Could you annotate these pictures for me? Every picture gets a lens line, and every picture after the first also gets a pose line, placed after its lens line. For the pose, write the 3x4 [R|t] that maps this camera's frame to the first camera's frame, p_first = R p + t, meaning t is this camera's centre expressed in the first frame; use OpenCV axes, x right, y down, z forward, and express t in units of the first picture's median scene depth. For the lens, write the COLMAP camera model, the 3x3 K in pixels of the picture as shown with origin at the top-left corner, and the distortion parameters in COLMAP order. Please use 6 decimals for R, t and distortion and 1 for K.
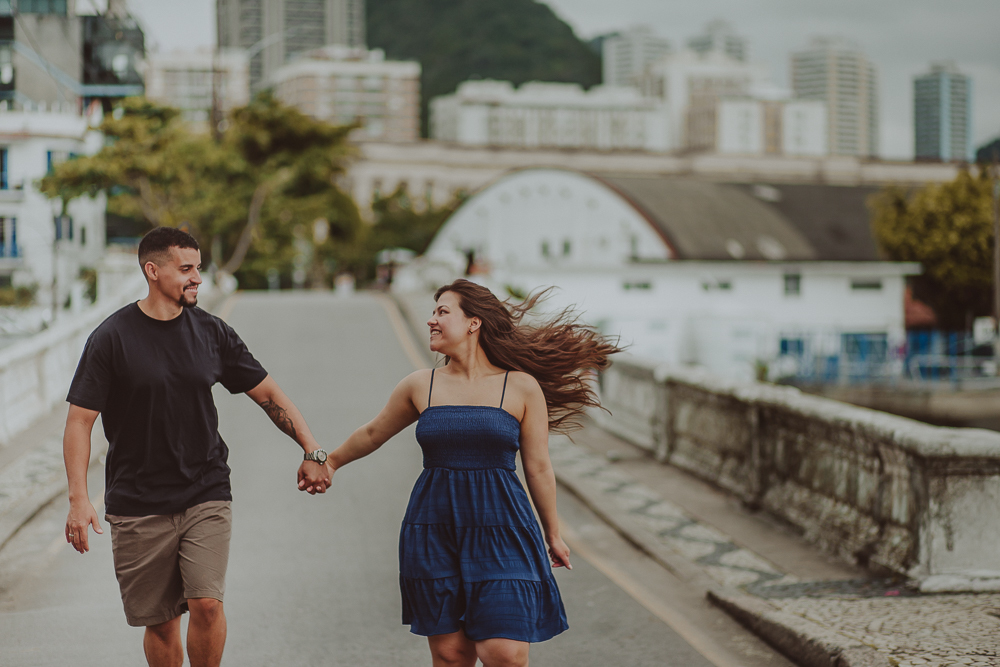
lens RADIAL K [[2522.4, 0, 500.0], [0, 2522.4, 333.5], [0, 0, 1]] dist [0.029667, -0.491597]
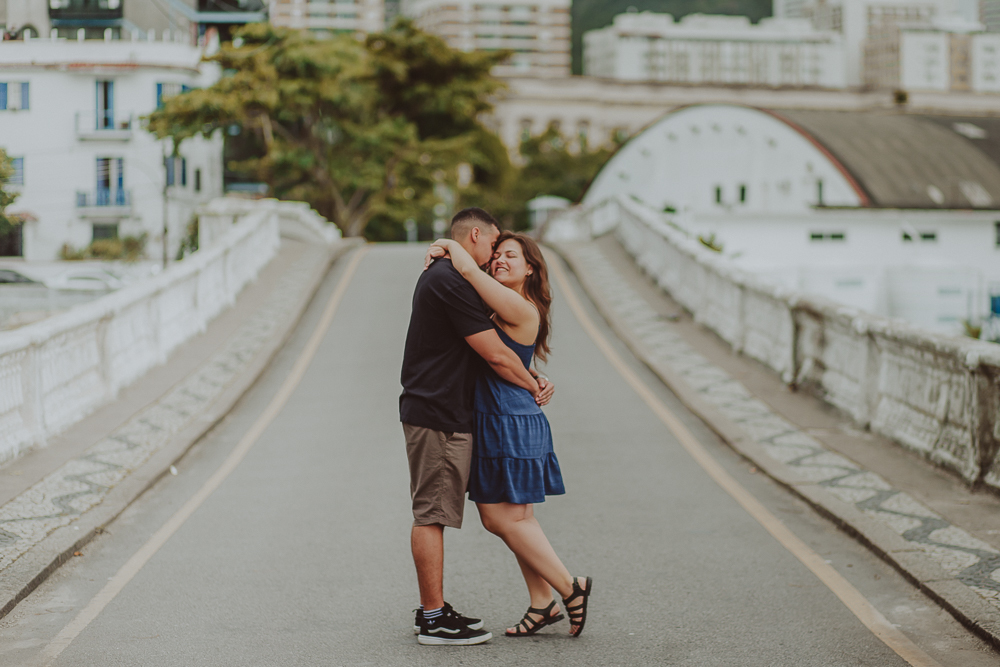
lens RADIAL K [[2522.4, 0, 500.0], [0, 2522.4, 333.5], [0, 0, 1]] dist [0.029667, -0.491597]
pose [[0.998499, 0.002239, -0.054733, -0.009837], [-0.001235, 0.999830, 0.018382, -0.001081], [0.054764, -0.018287, 0.998332, 0.113691]]
